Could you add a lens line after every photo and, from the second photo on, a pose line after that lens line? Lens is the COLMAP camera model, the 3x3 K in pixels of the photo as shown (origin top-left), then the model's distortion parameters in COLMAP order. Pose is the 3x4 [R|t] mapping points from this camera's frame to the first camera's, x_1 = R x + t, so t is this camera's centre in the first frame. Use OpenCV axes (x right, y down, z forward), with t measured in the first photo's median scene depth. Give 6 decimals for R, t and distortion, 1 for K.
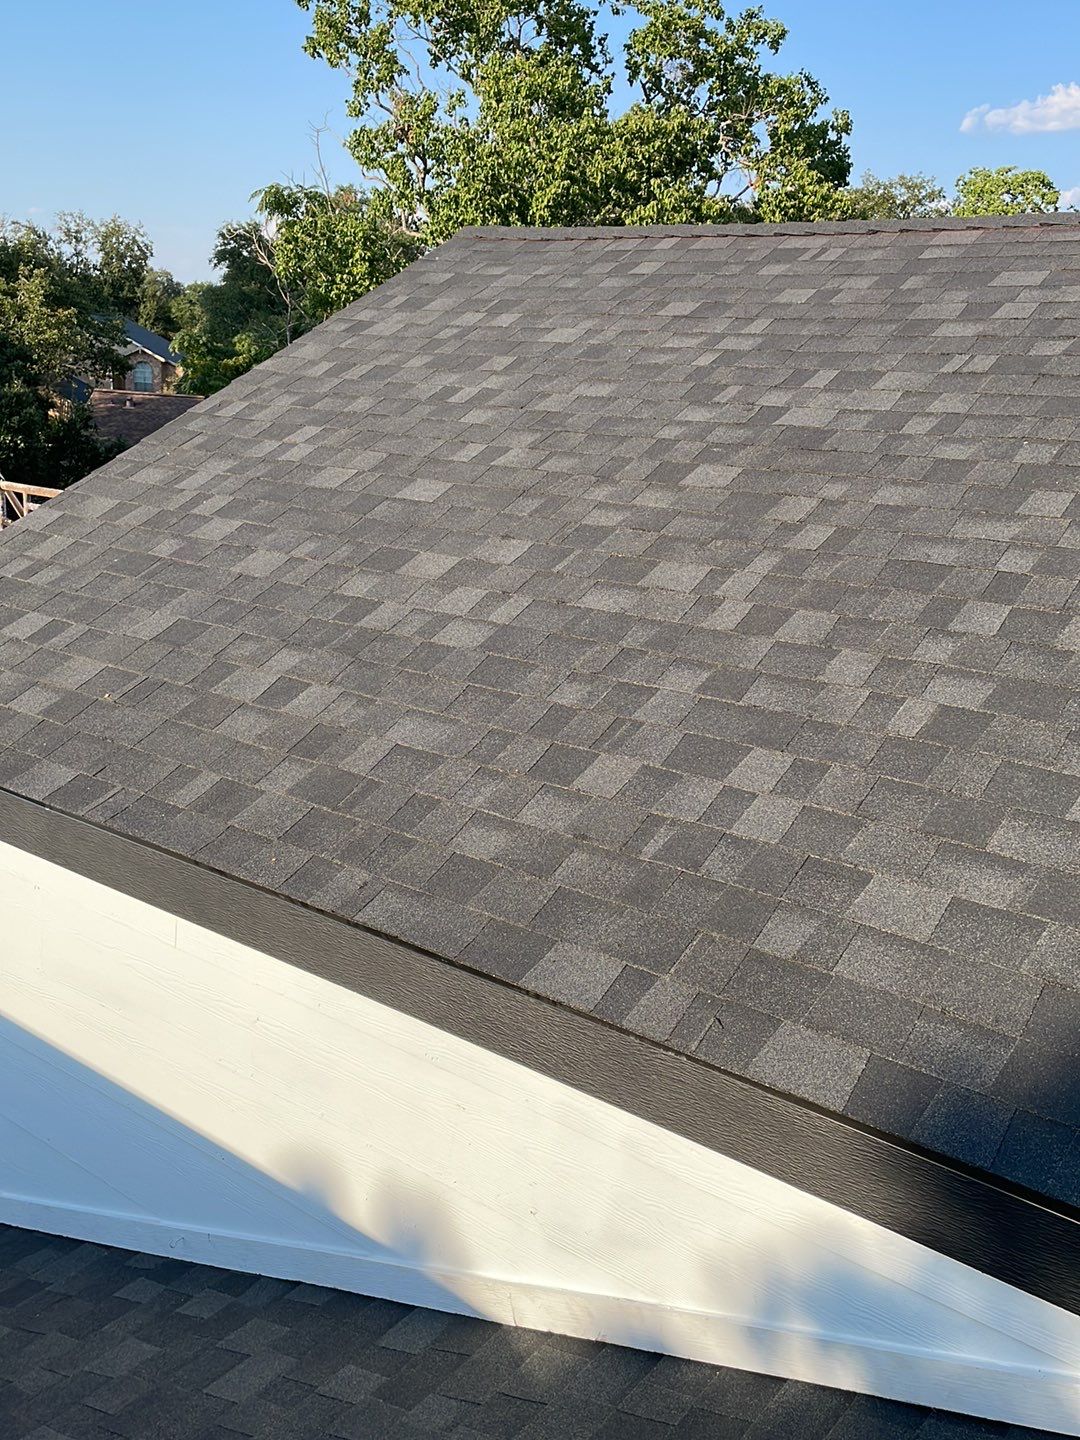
lens RADIAL K [[1390.5, 0, 576.5], [0, 1390.5, 677.3], [0, 0, 1]] dist [0.054649, 0.000000]
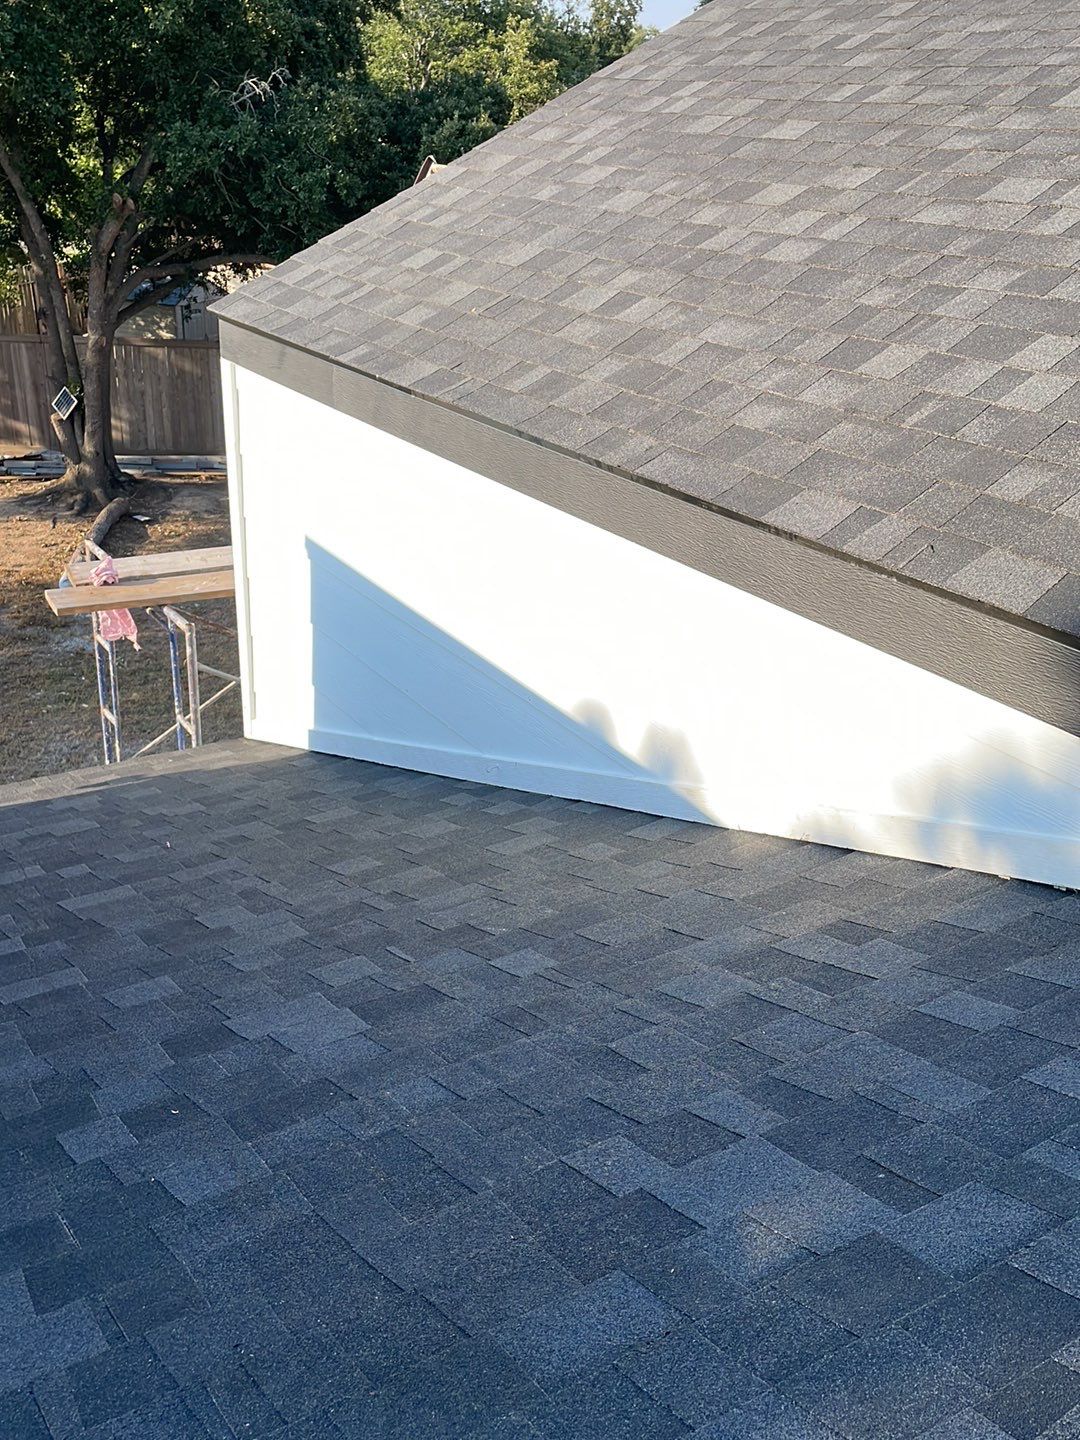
lens RADIAL K [[1390.5, 0, 551.1], [0, 1390.5, 670.5], [0, 0, 1]] dist [0.054649, 0.000000]
pose [[0.942923, 0.118069, -0.311377, 0.119768], [-0.069934, 0.984393, 0.161491, 0.131456], [0.325584, -0.130497, 0.936464, -0.067153]]
